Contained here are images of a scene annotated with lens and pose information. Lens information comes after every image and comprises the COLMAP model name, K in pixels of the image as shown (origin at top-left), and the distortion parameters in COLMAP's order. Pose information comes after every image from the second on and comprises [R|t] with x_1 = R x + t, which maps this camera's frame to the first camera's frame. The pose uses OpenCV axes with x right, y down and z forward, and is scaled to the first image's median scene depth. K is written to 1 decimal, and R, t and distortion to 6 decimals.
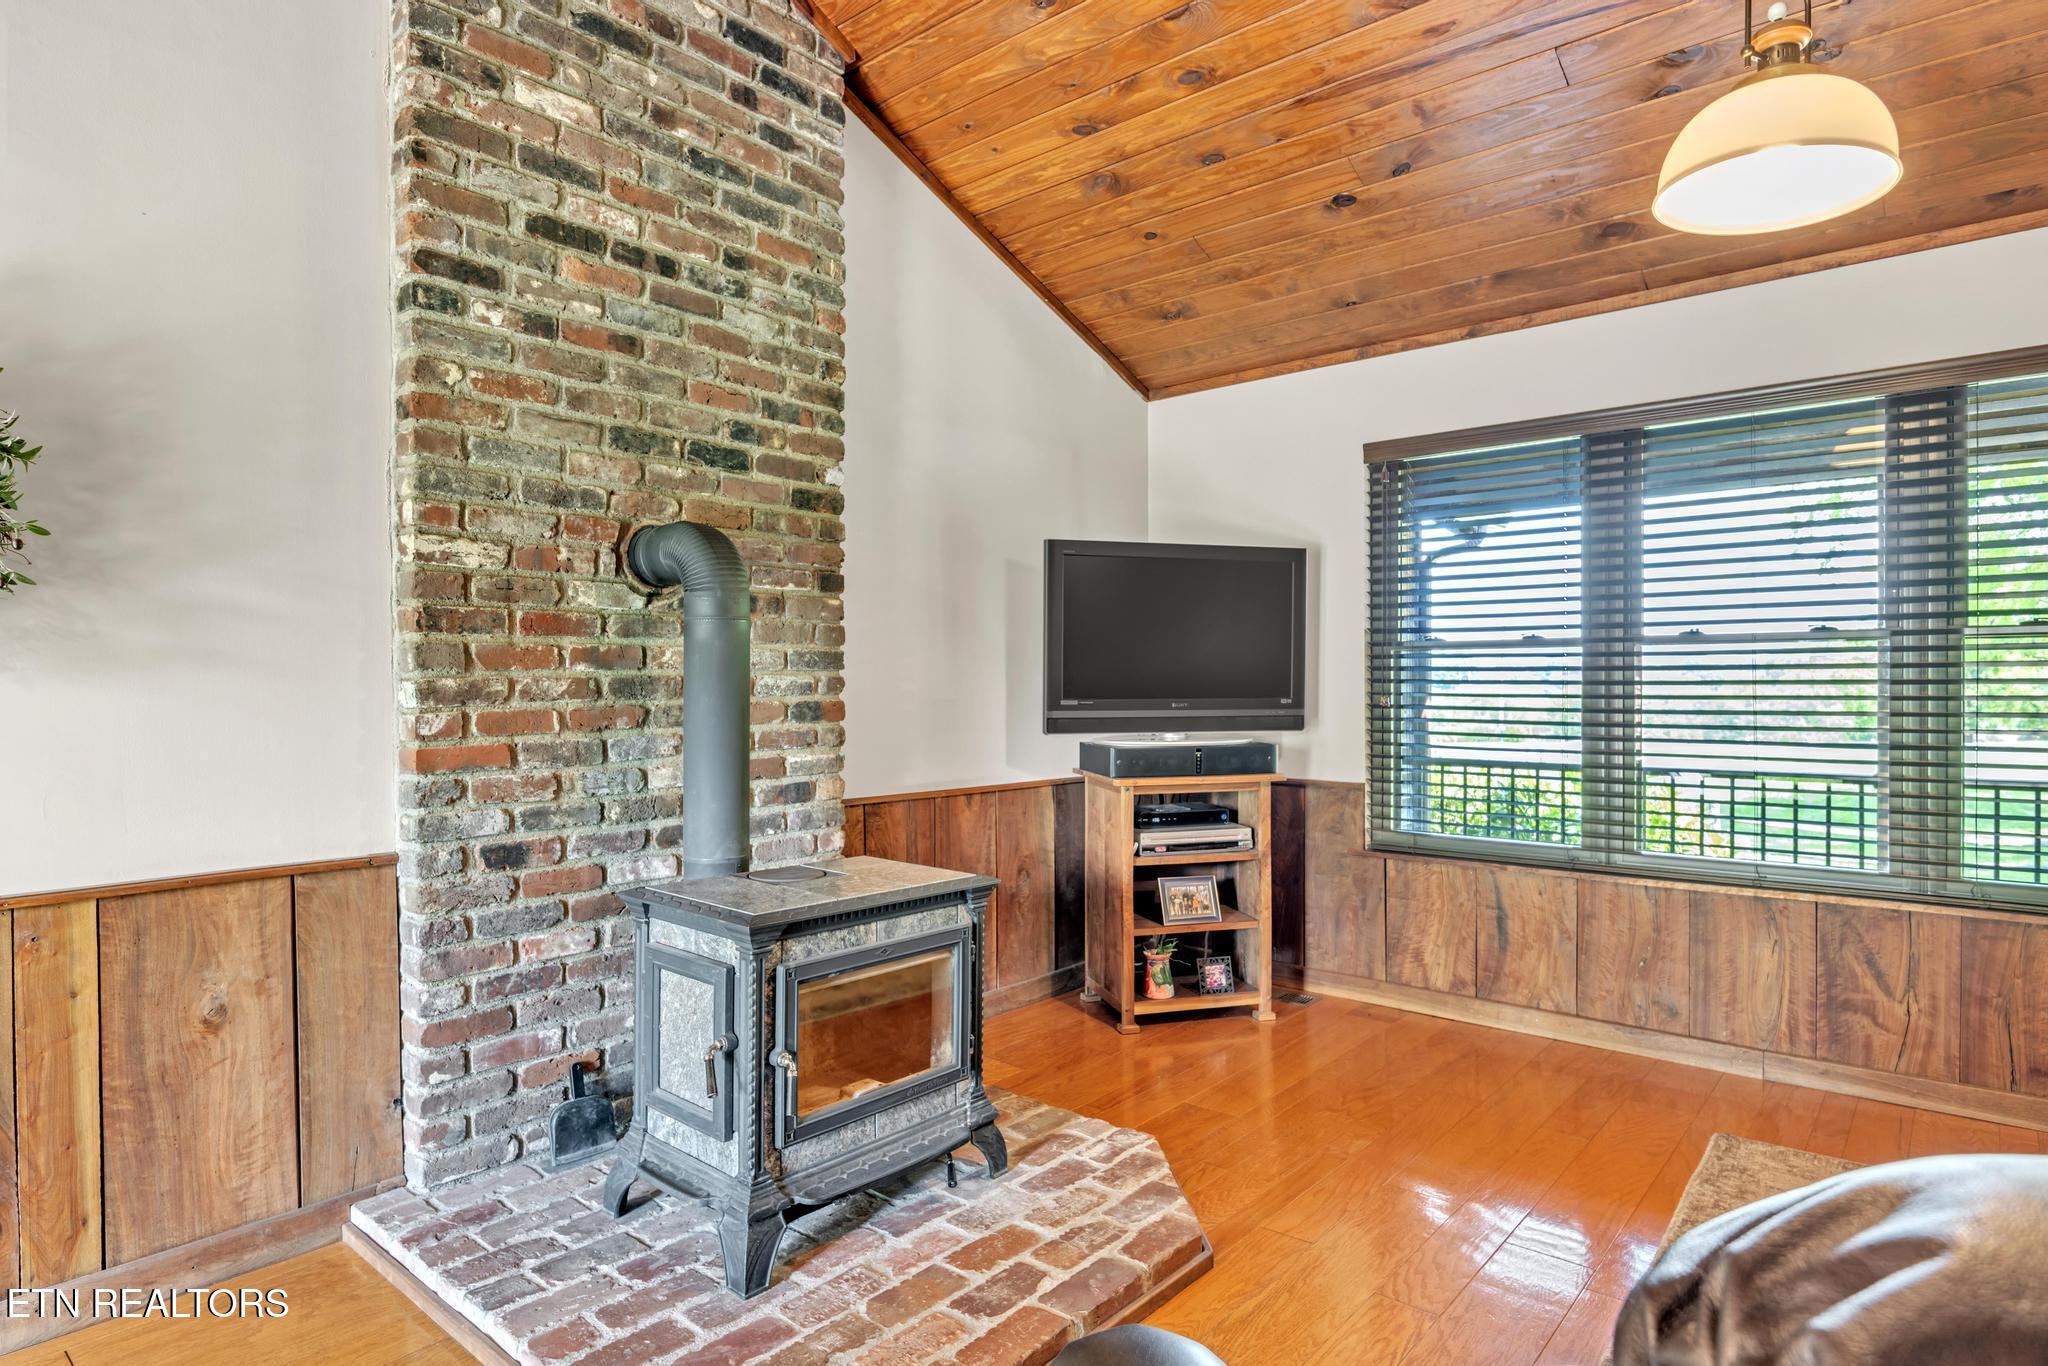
lens RADIAL K [[1092.6, 0, 1018.3], [0, 1092.6, 697.7], [0, 0, 1]] dist [-0.000793, -0.007148]
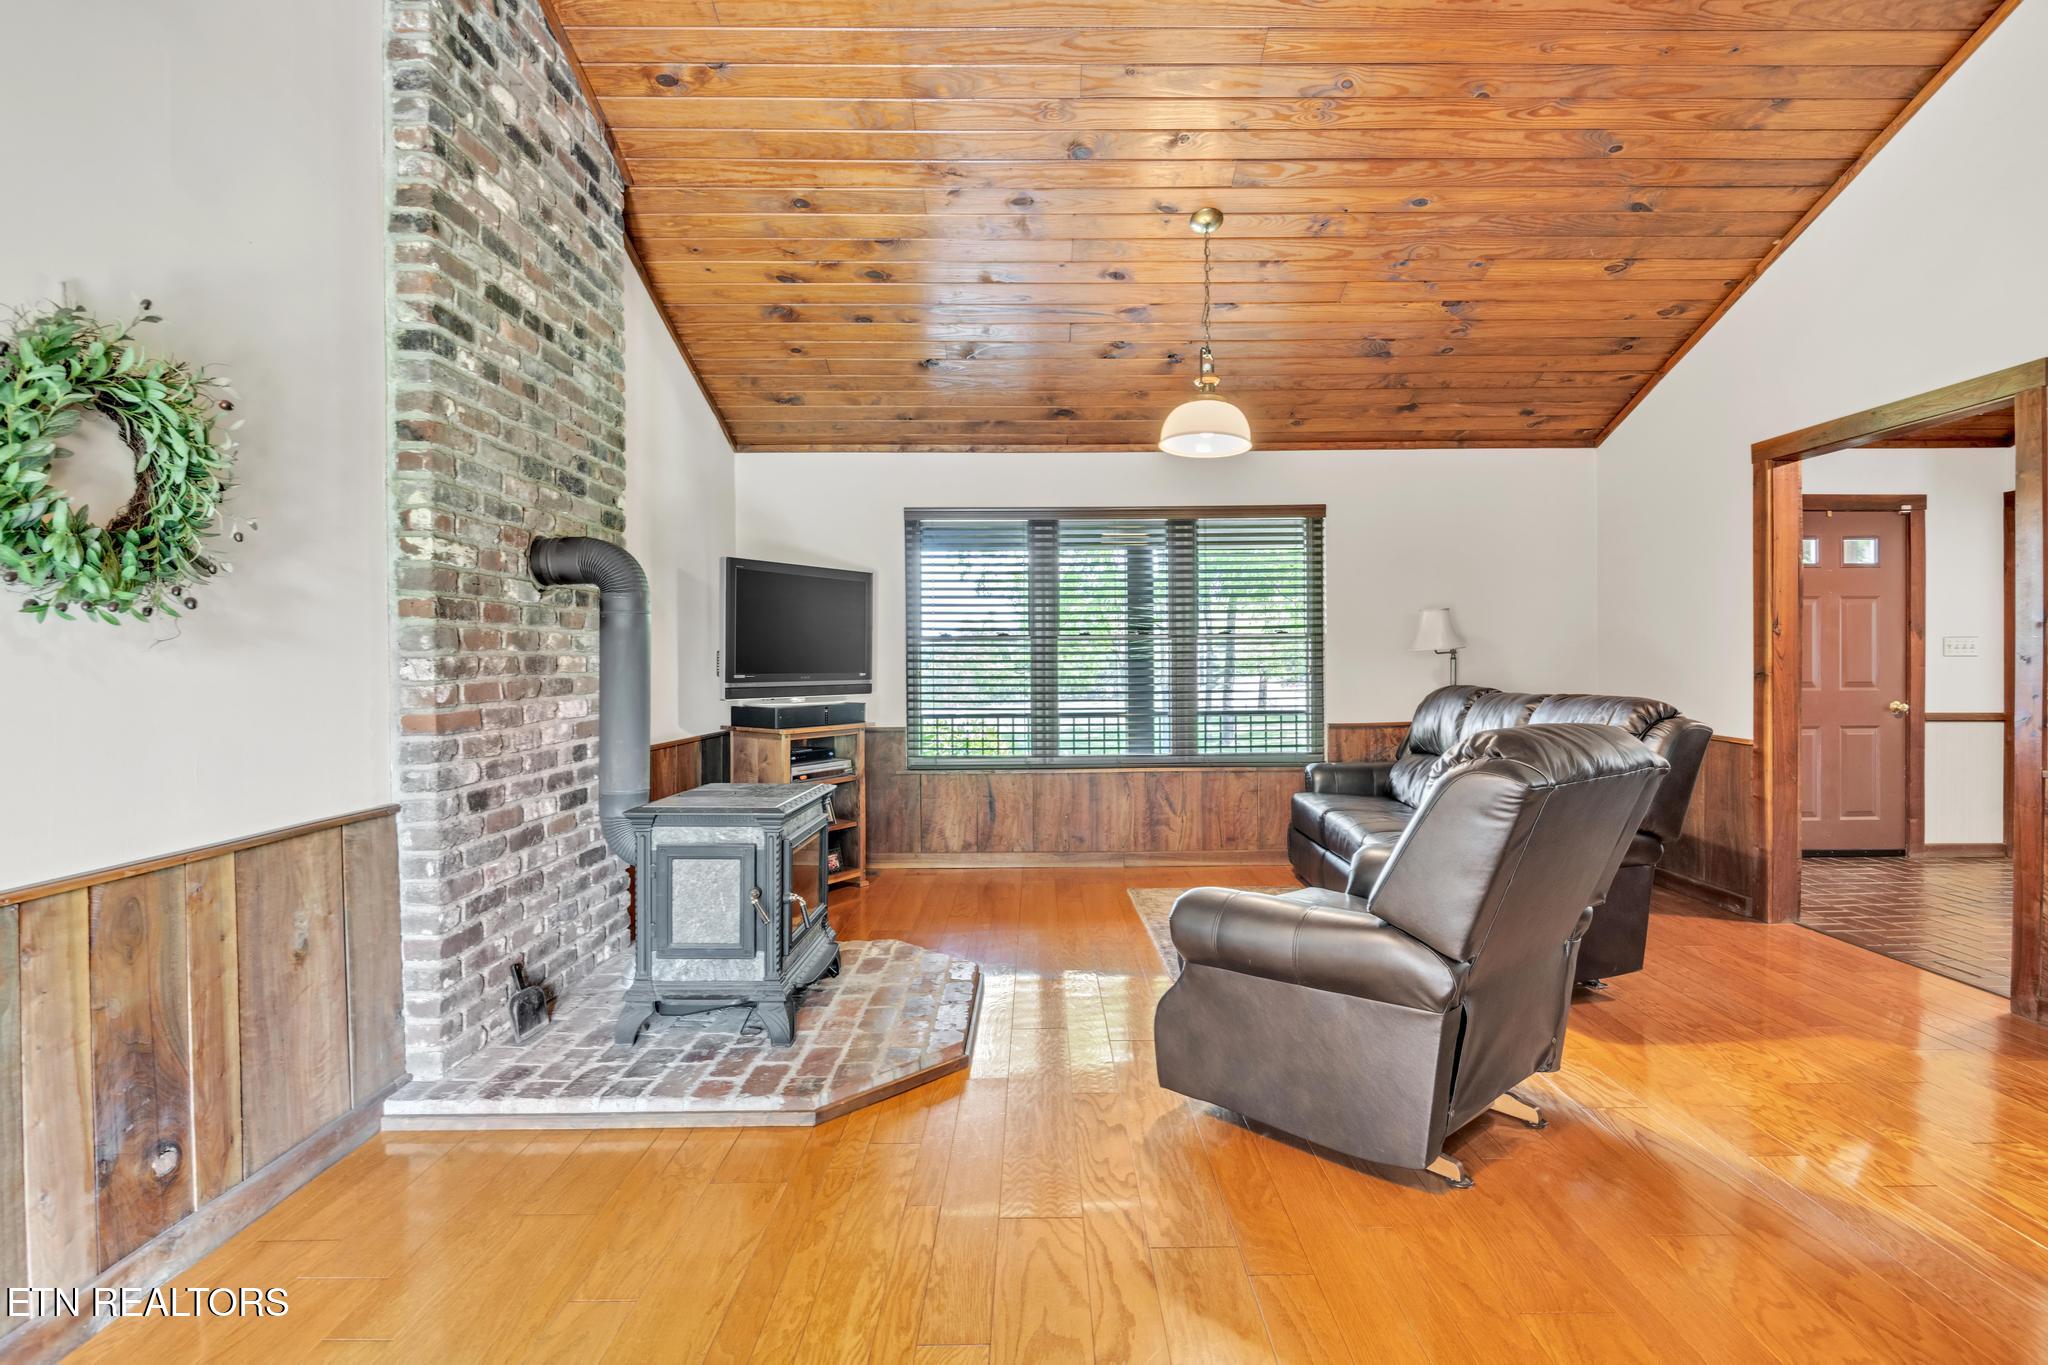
lens RADIAL K [[951.5, 0, 1024.0], [0, 951.5, 682.5], [0, 0, 1]] dist [-0.000242, -0.009586]
pose [[0.762842, -0.014681, 0.646418, -0.656343], [0.012092, 0.999891, 0.008439, 0.009483], [-0.646471, 0.001379, 0.762937, -0.208929]]
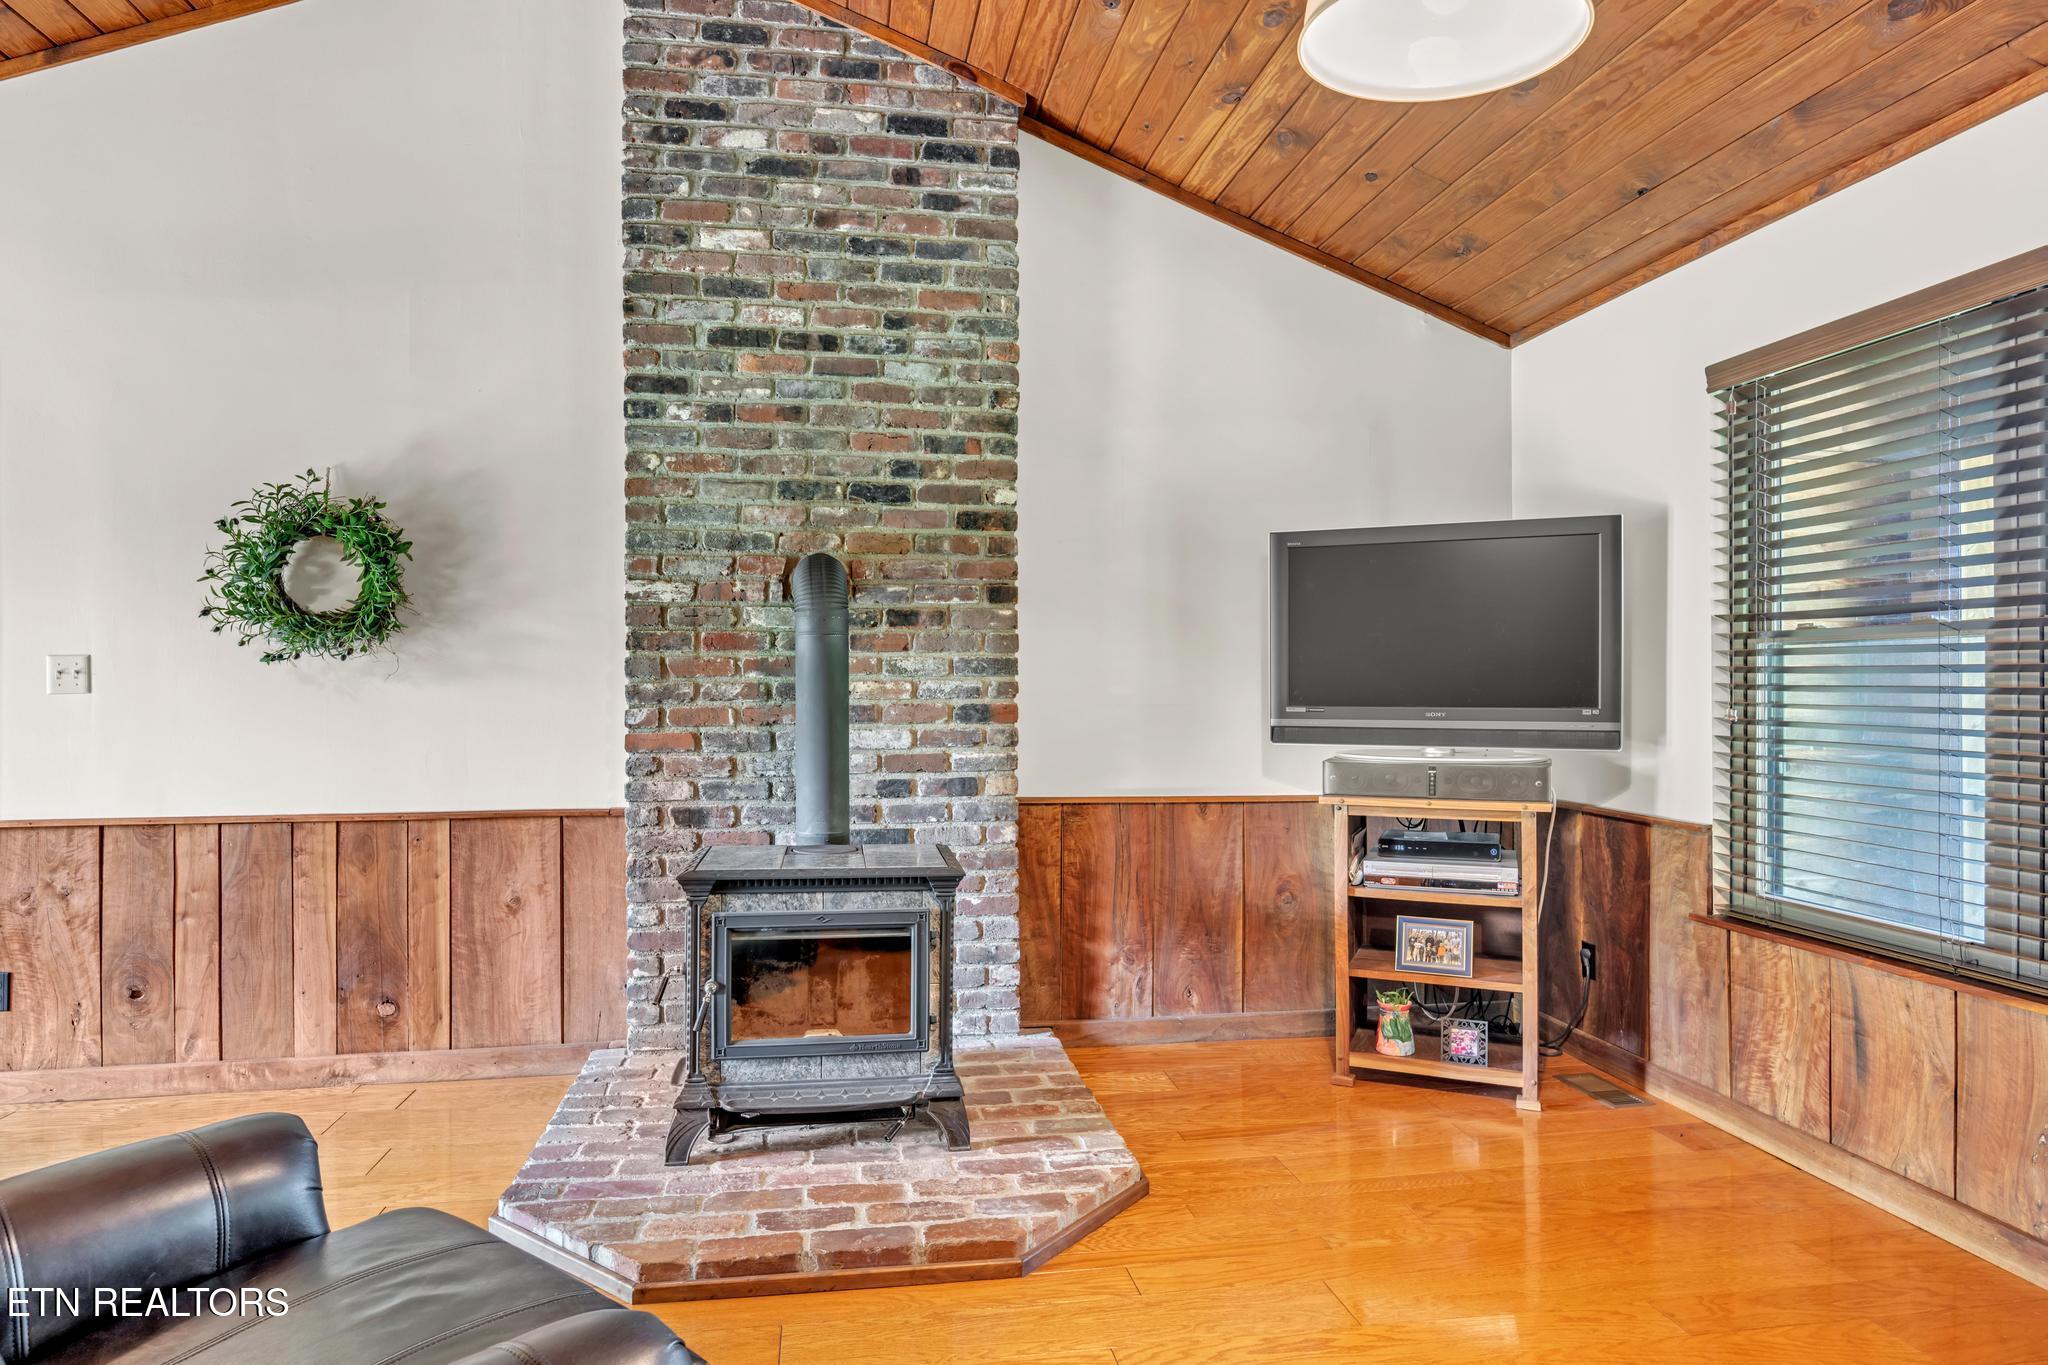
lens RADIAL K [[1182.4, 0, 1028.9], [0, 1182.4, 693.3], [0, 0, 1]] dist [-0.001178, -0.002915]
pose [[0.774777, 0.006973, -0.632197, 0.718710], [-0.010859, 0.999938, -0.002279, -0.006401], [0.632142, 0.008631, 0.774805, 0.136737]]
